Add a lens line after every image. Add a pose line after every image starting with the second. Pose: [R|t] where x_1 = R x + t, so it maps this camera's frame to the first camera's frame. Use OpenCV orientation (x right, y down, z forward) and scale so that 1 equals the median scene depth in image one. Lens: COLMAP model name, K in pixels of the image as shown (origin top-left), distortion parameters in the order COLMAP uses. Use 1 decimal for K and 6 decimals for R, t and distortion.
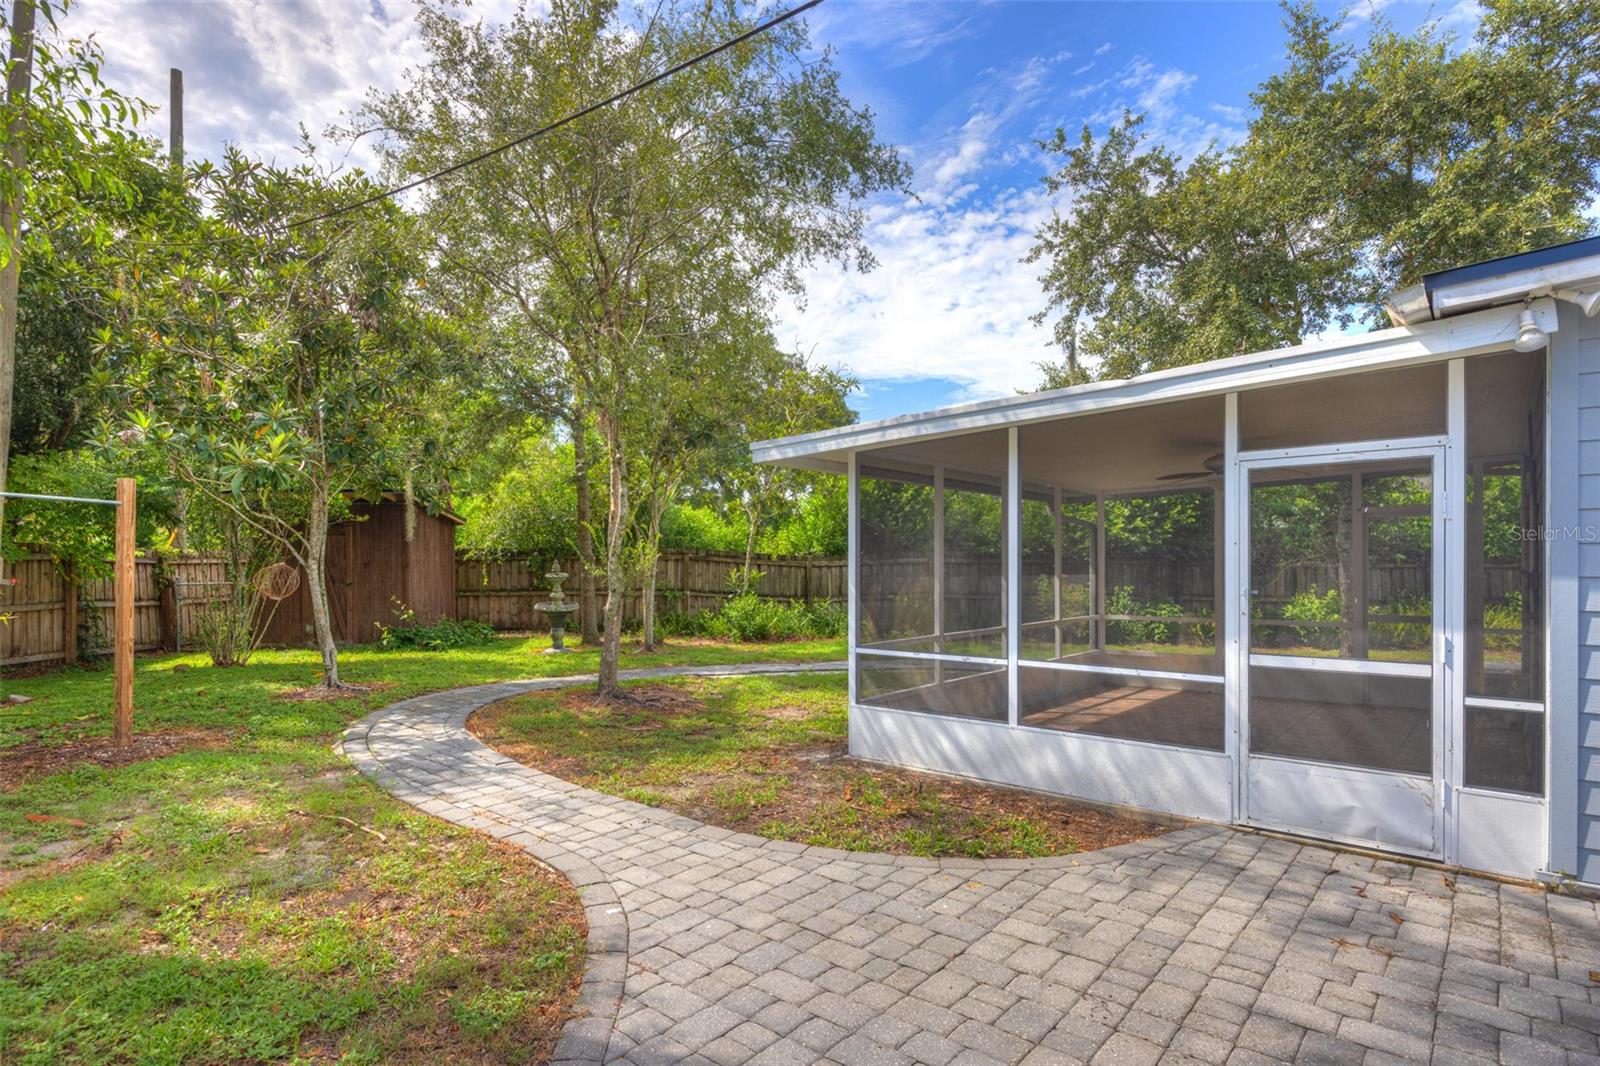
lens RADIAL K [[843.4, 0, 795.8], [0, 843.4, 568.1], [0, 0, 1]] dist [-0.007382, 0.000208]
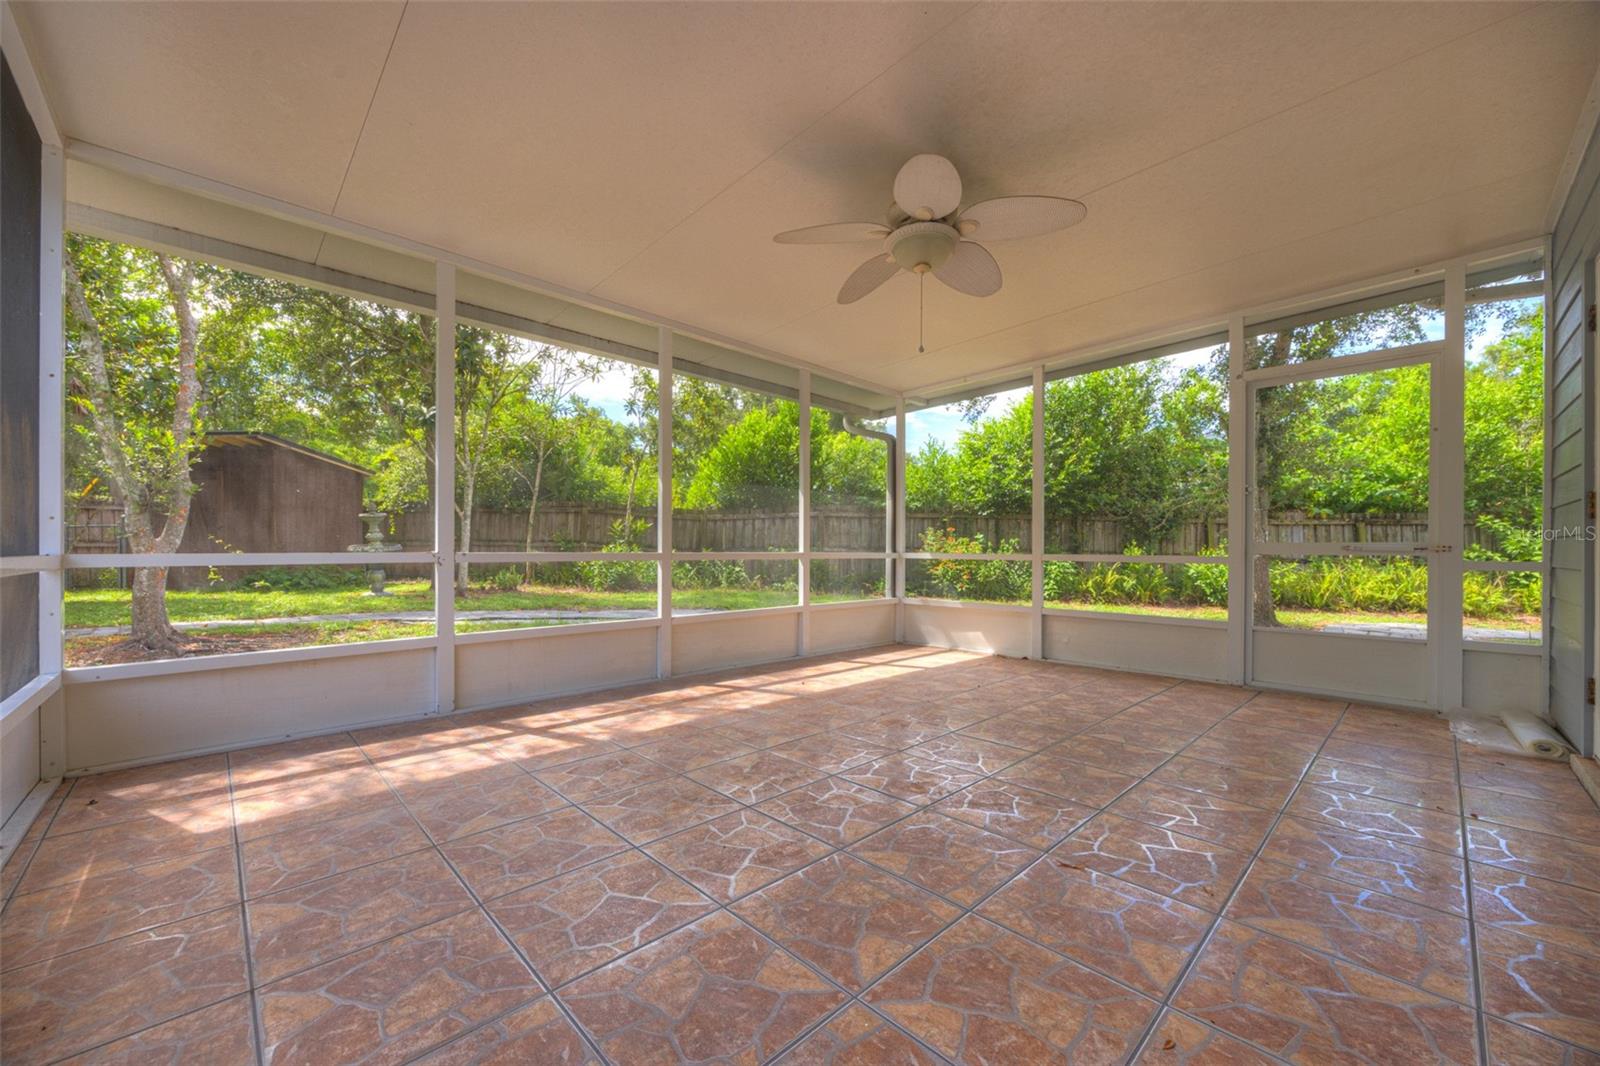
lens RADIAL K [[619.7, 0, 801.9], [0, 619.7, 539.1], [0, 0, 1]] dist [-0.003725, -0.000017]
pose [[0.995422, 0.005907, -0.095398, 0.437207], [-0.007718, 0.999797, -0.018622, 0.073096], [0.095268, 0.019273, 0.995265, 0.556707]]
